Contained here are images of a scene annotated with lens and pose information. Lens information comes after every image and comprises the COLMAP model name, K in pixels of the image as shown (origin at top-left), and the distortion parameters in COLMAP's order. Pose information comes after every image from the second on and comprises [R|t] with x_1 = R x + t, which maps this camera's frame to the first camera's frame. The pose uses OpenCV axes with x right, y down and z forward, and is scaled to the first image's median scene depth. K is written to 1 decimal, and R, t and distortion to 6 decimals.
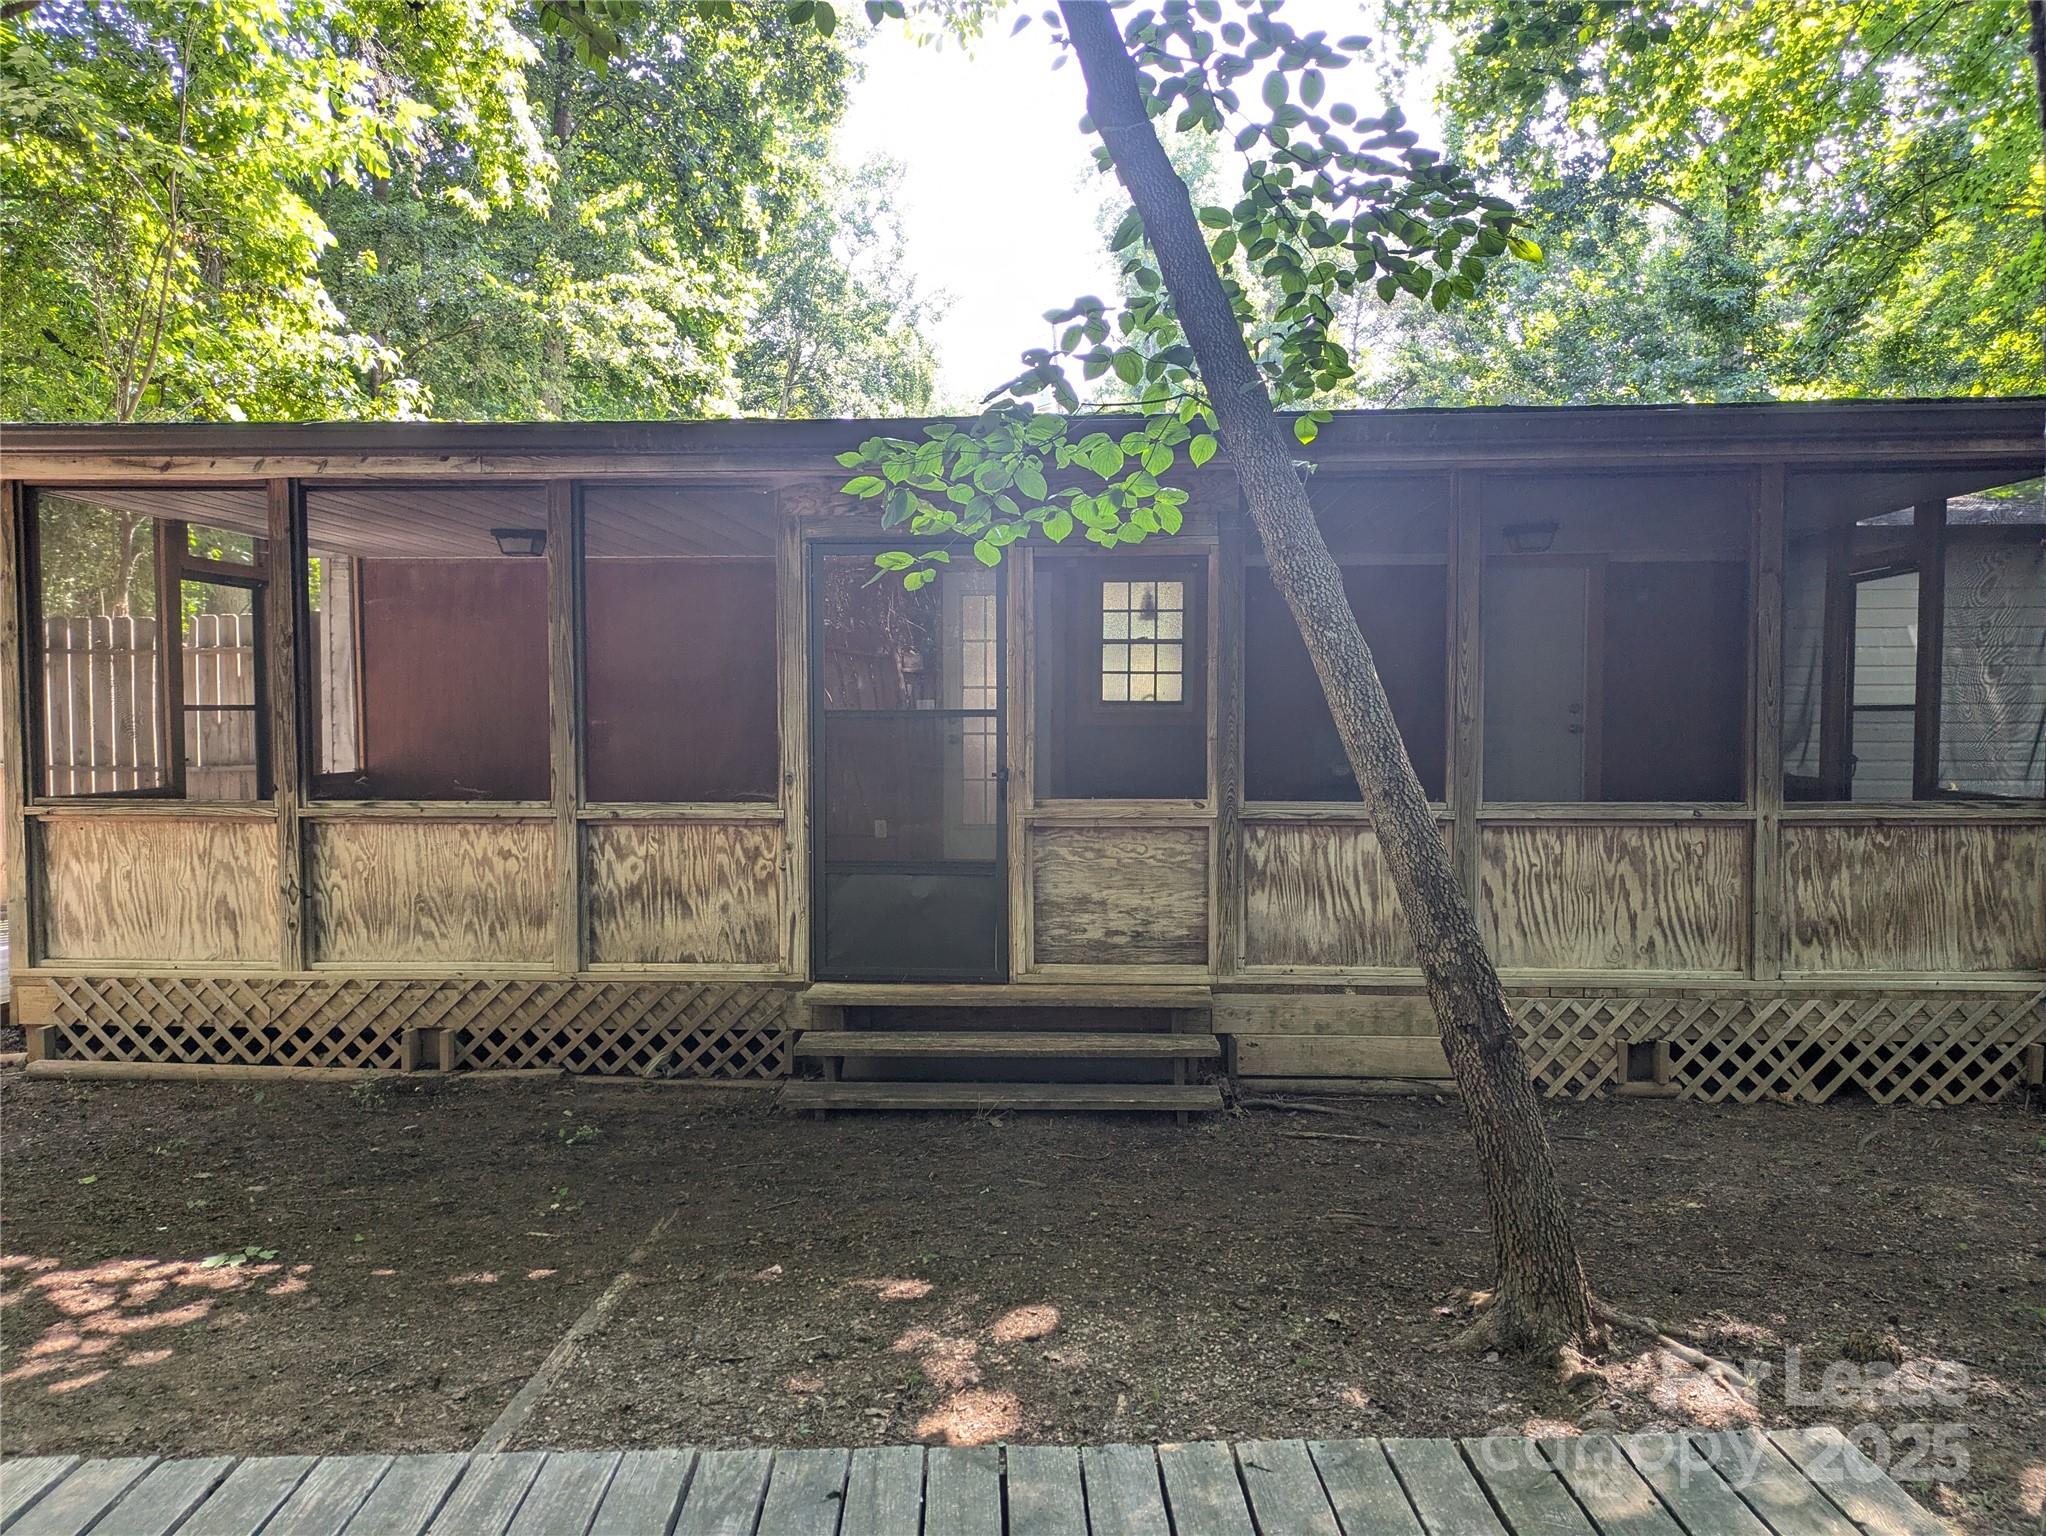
lens RADIAL K [[1516.2, 0, 1025.3], [0, 1516.2, 776.9], [0, 0, 1]] dist [0.053336, -0.032275]
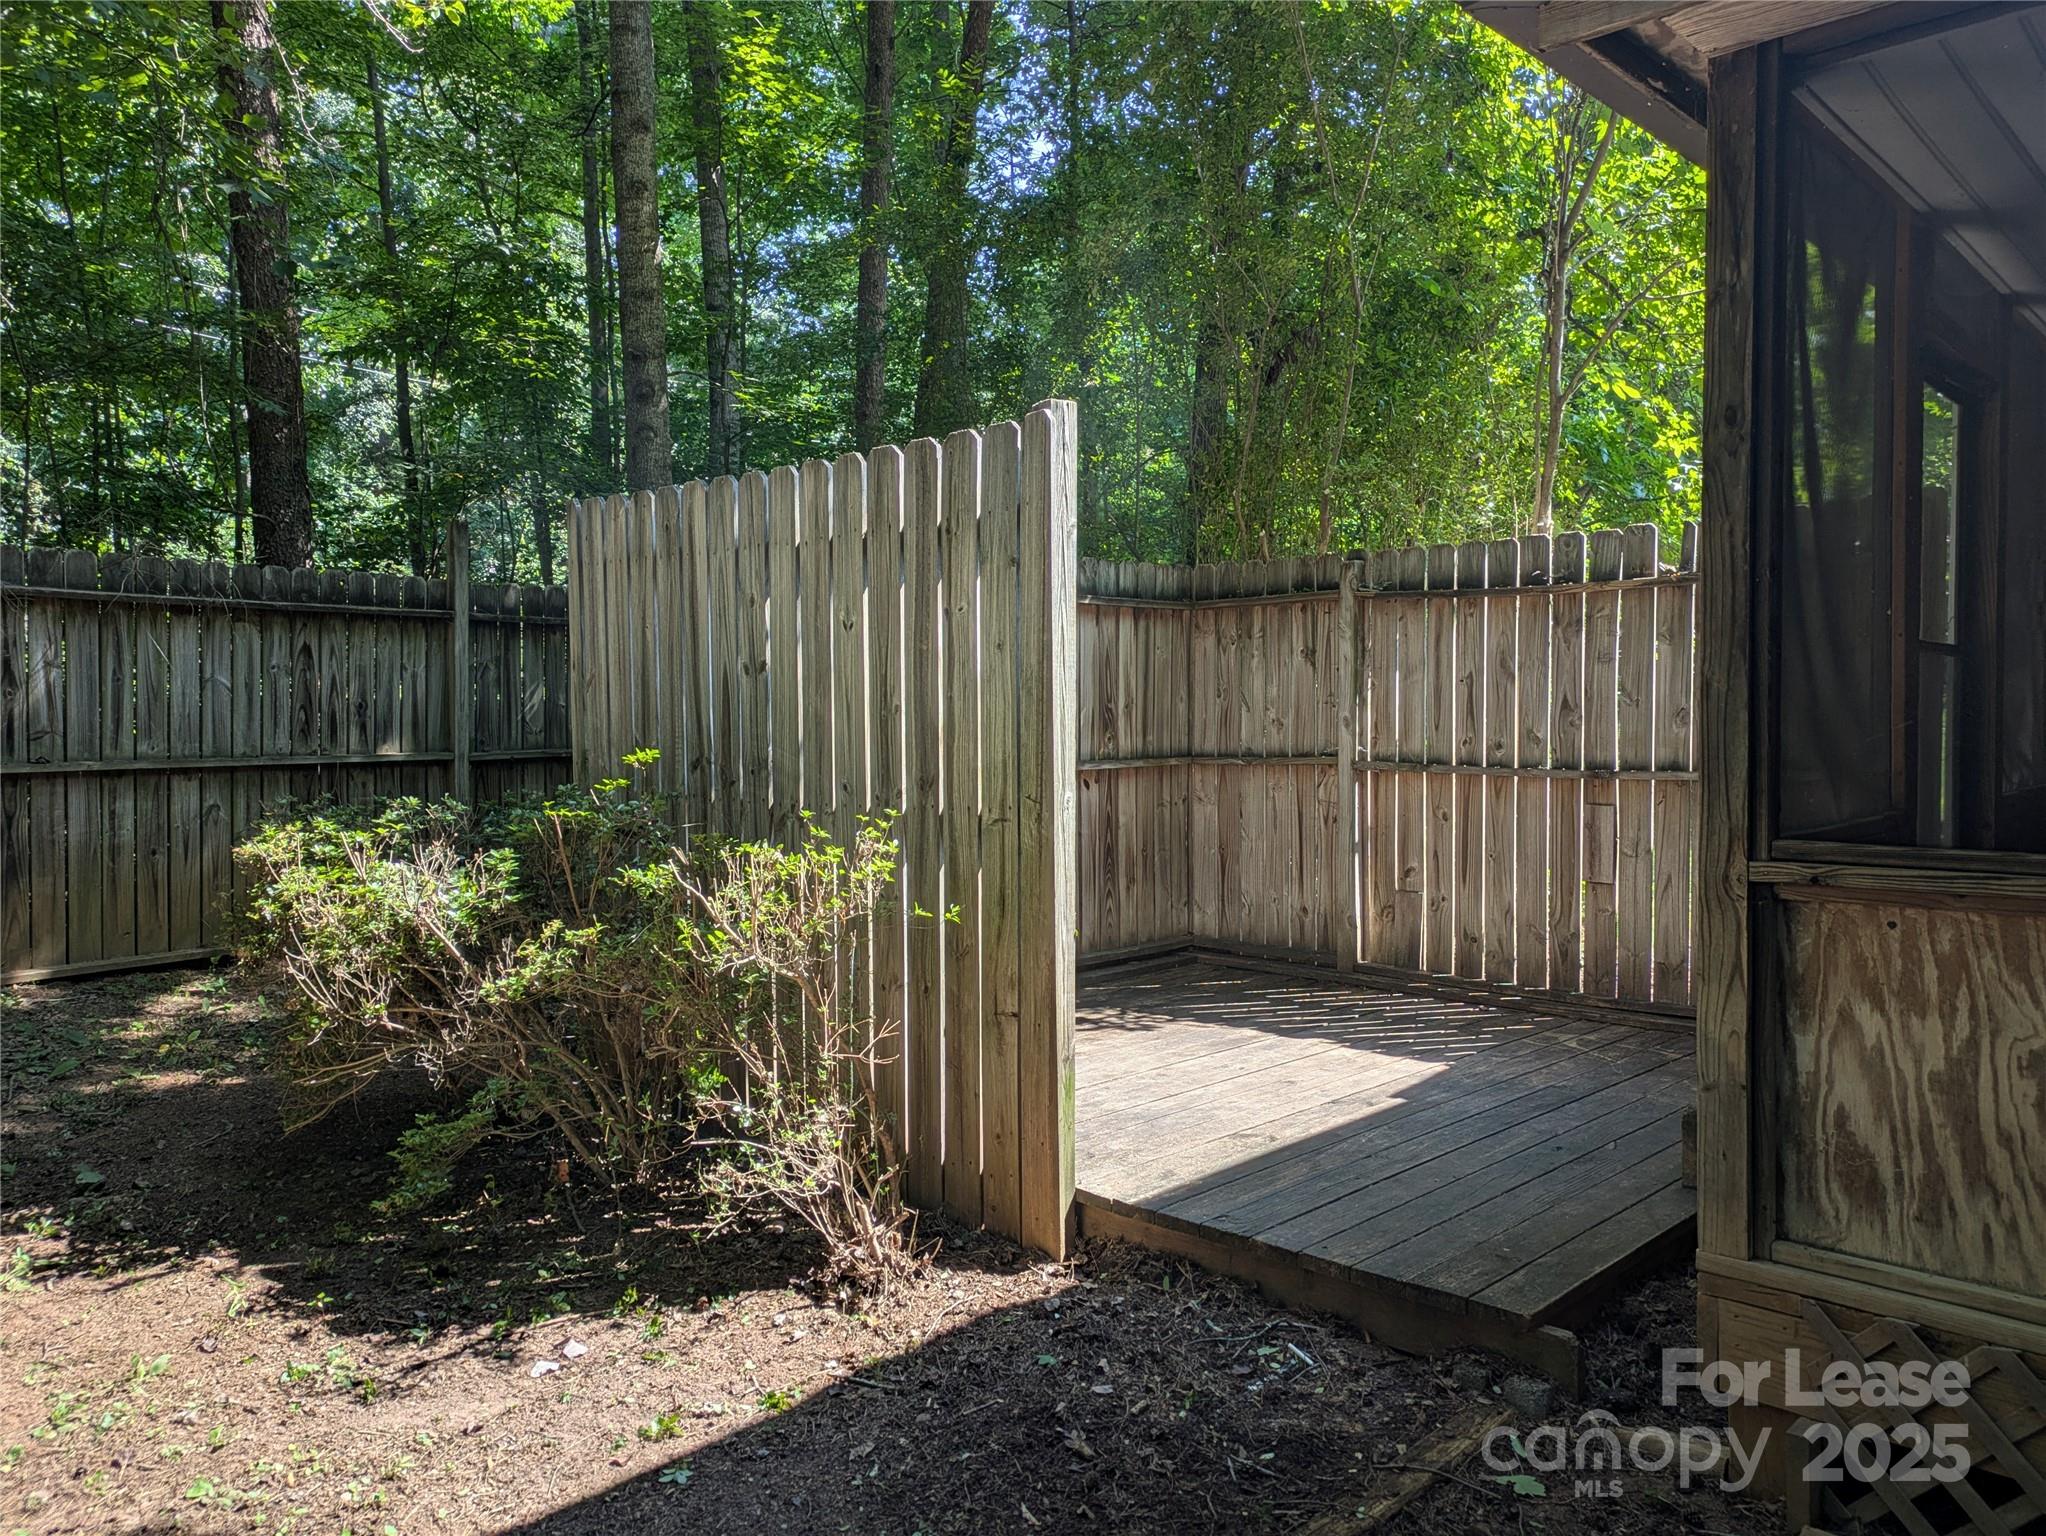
lens RADIAL K [[1516.2, 0, 1026.5], [0, 1516.2, 763.3], [0, 0, 1]] dist [0.053336, -0.032275]
pose [[0.767497, 0.011531, -0.640948, -0.559753], [-0.021129, 0.999750, -0.007314, 0.000568], [0.640704, 0.019156, 0.767549, 0.593550]]
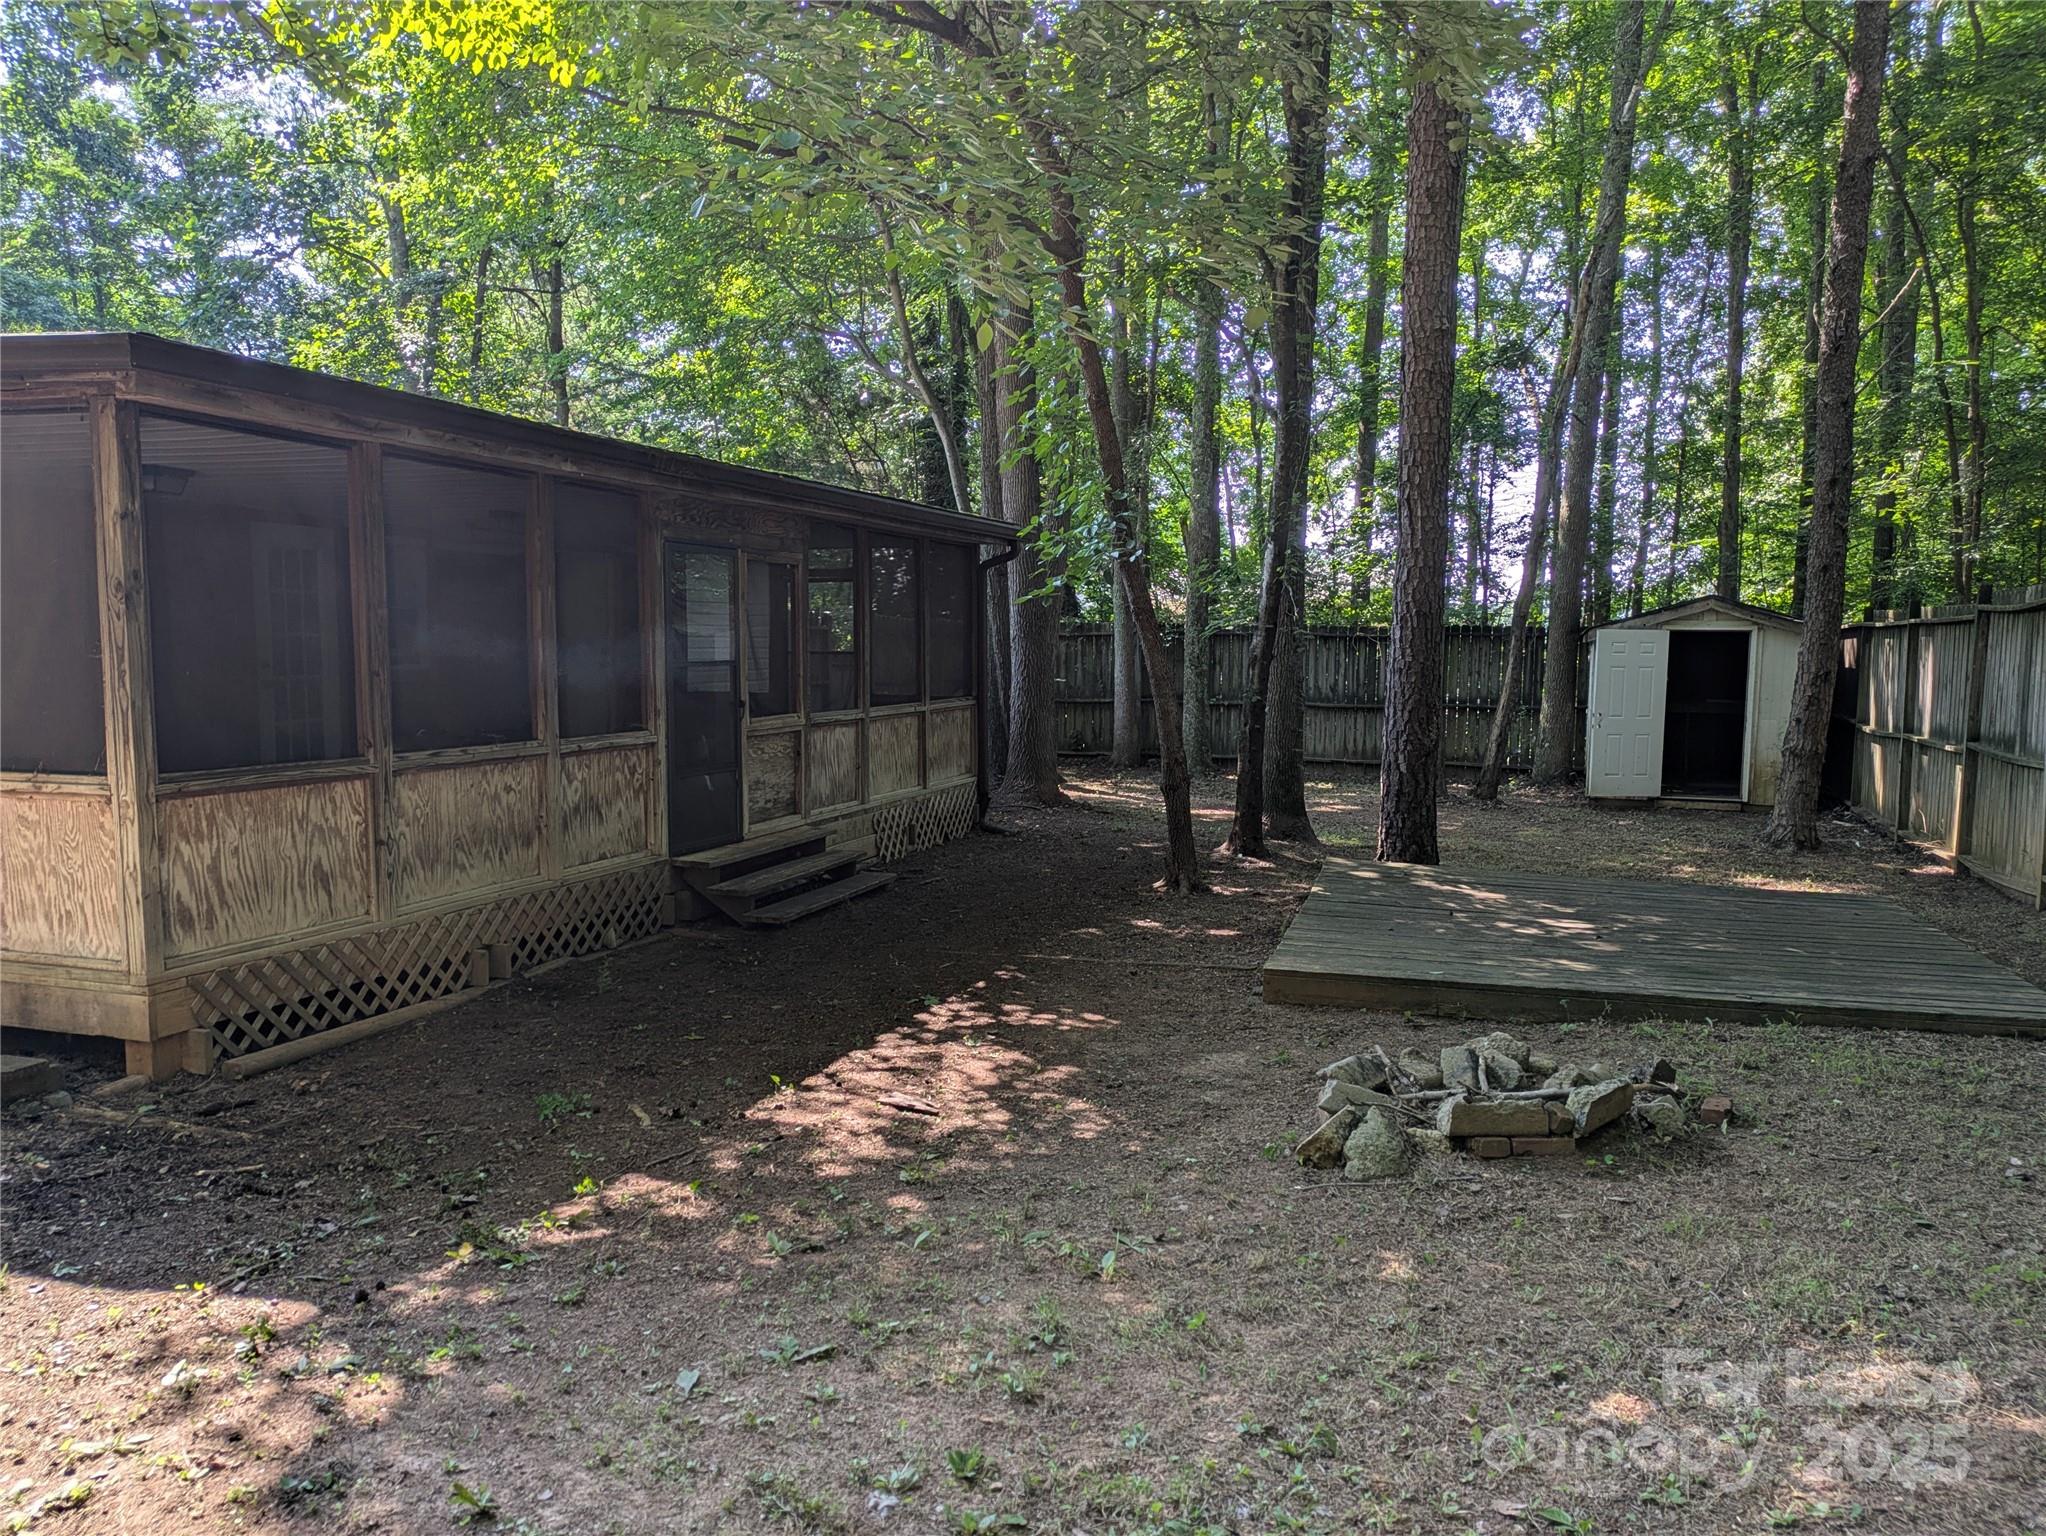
lens RADIAL K [[1516.2, 0, 1028.1], [0, 1516.2, 774.4], [0, 0, 1]] dist [0.053336, -0.032275]
pose [[0.268629, -0.083343, 0.959631, -1.395797], [0.032635, 0.996465, 0.077406, -0.038749], [-0.962691, 0.010524, 0.270400, 0.313562]]
